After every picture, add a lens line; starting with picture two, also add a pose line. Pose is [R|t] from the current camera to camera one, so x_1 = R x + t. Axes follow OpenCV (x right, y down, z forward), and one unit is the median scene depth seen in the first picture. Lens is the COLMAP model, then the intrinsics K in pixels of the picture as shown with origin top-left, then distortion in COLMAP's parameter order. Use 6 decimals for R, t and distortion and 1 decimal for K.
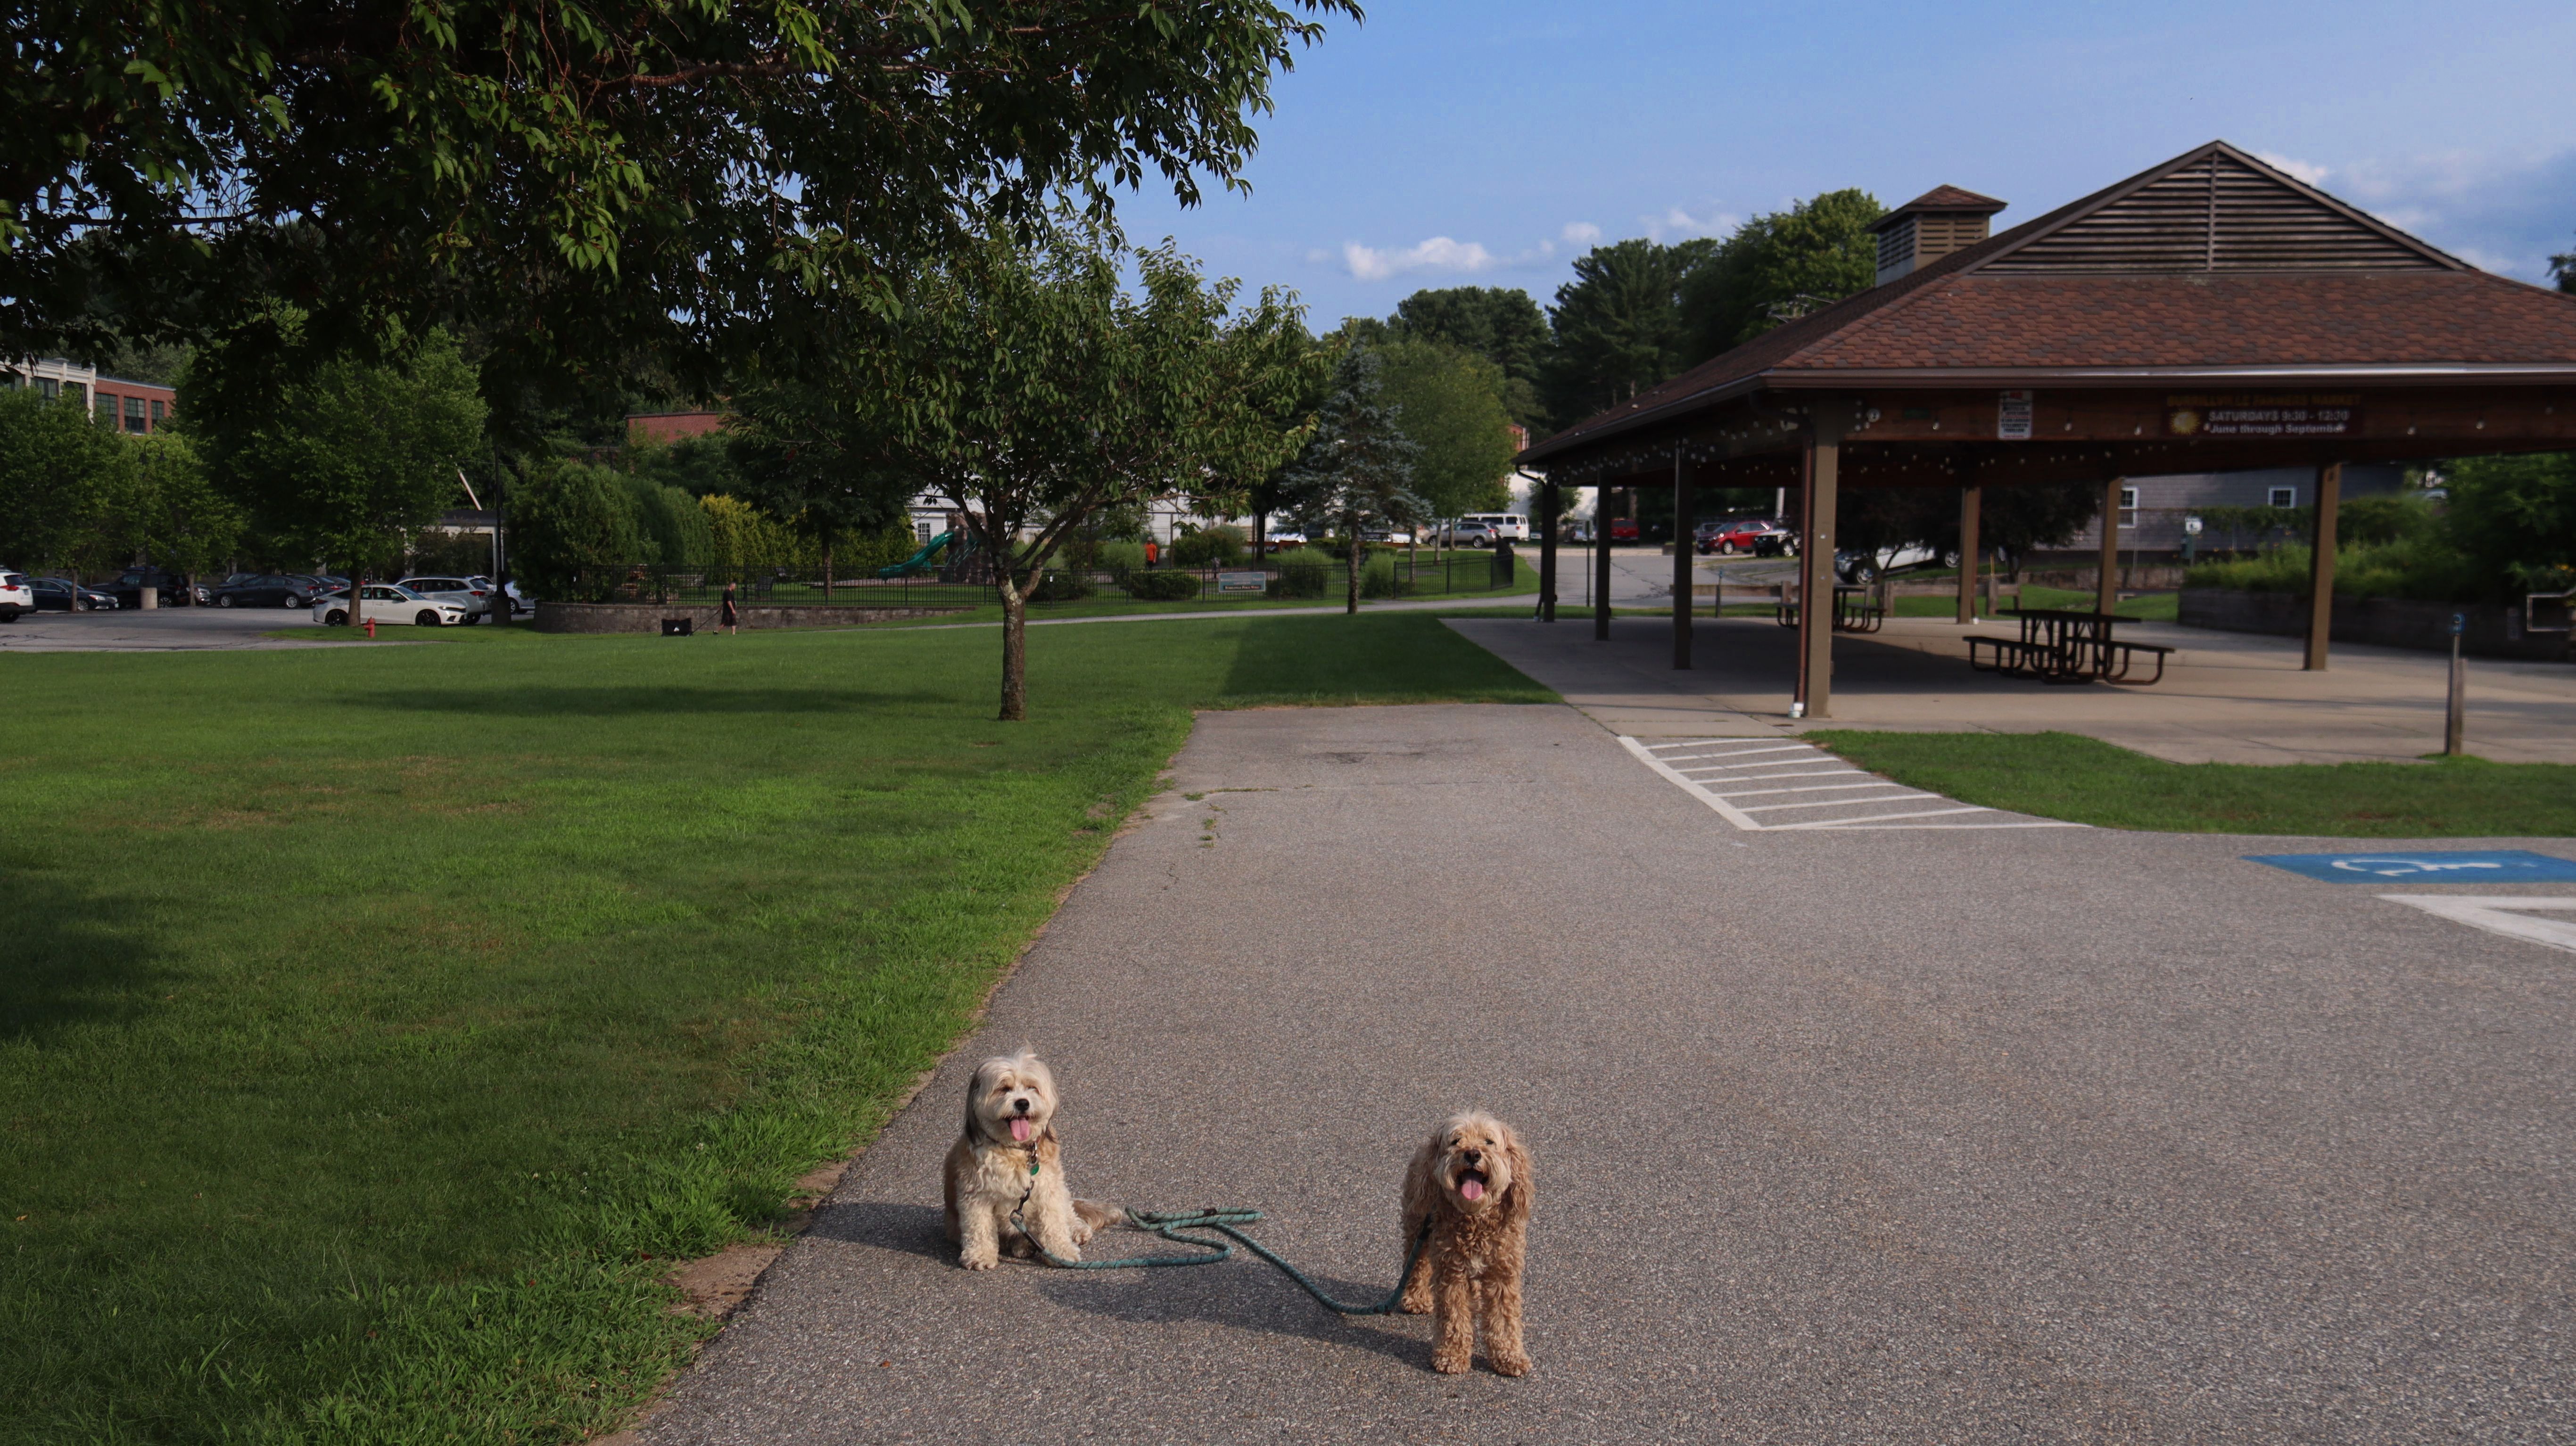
lens RADIAL K [[2324.0, 0, 1266.4], [0, 2324.0, 813.6], [0, 0, 1]] dist [-0.000508, 0.004003]
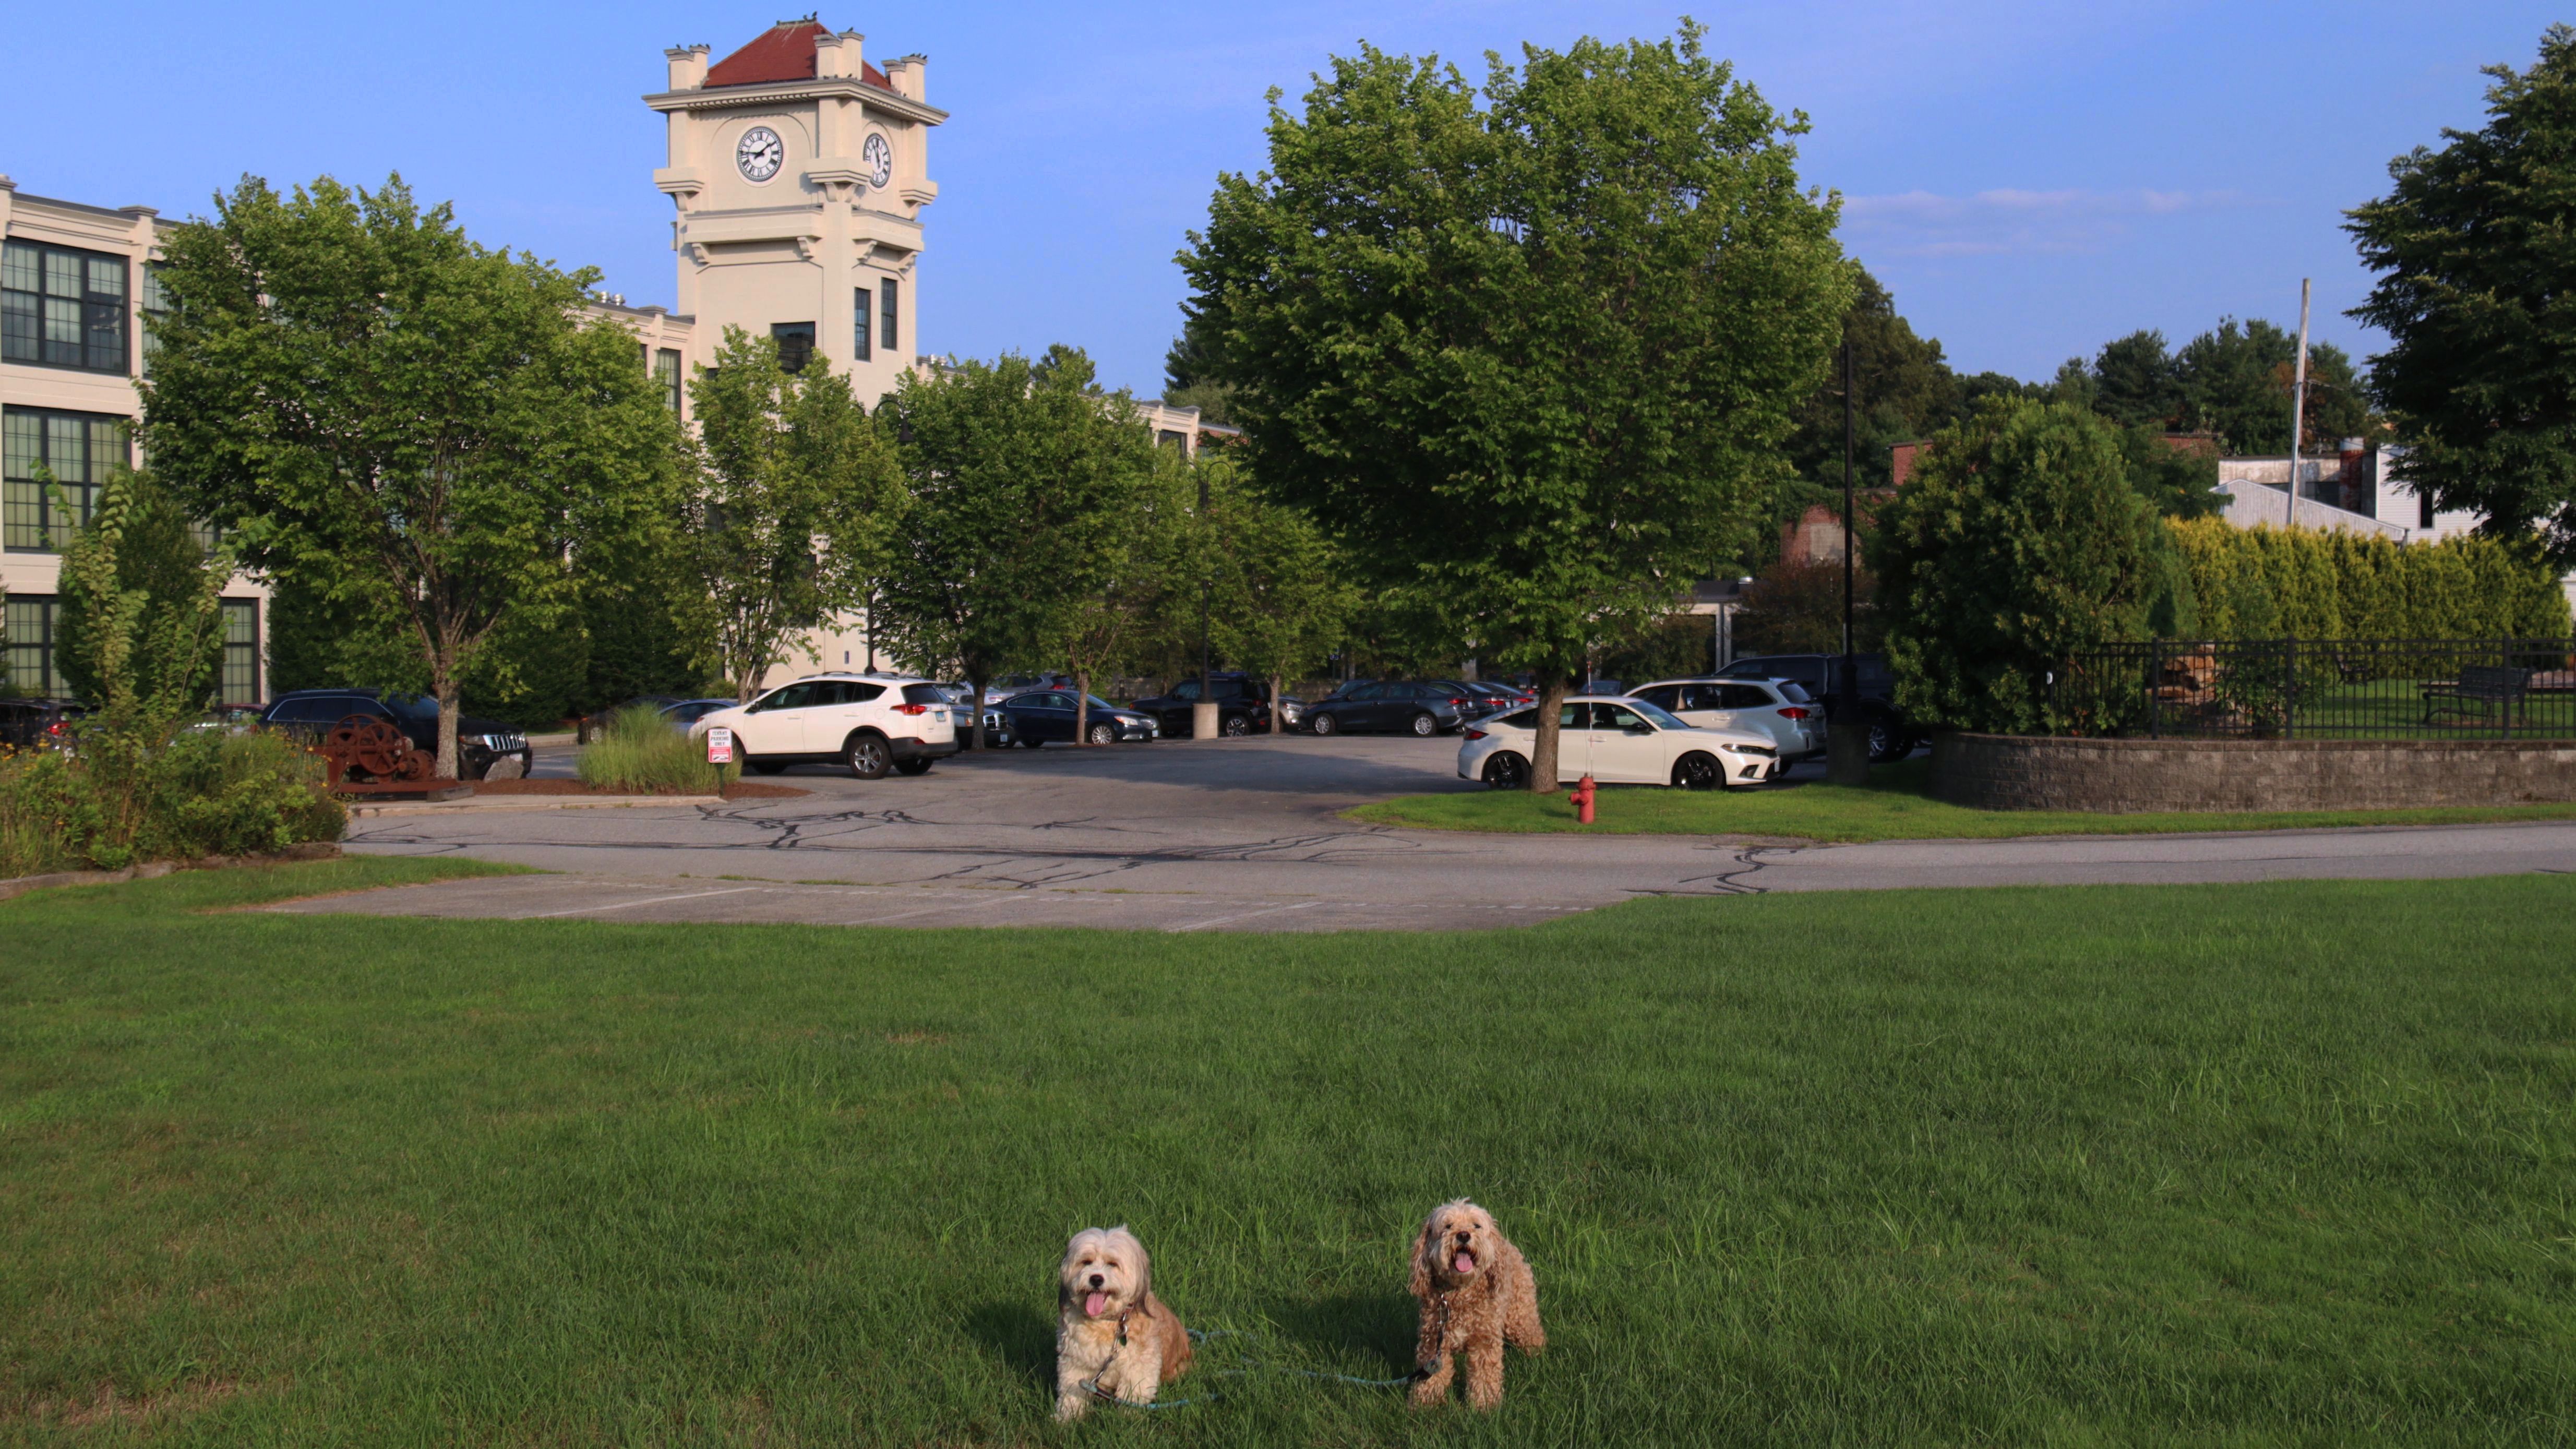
lens RADIAL K [[2614.8, 0, 1282.6], [0, 2614.8, 731.9], [0, 0, 1]] dist [0.004938, 0.000000]
pose [[0.898751, -0.004411, -0.438437, -0.215406], [-0.030881, 0.996829, -0.073332, -0.052892], [0.437370, 0.079447, 0.895765, 0.522873]]
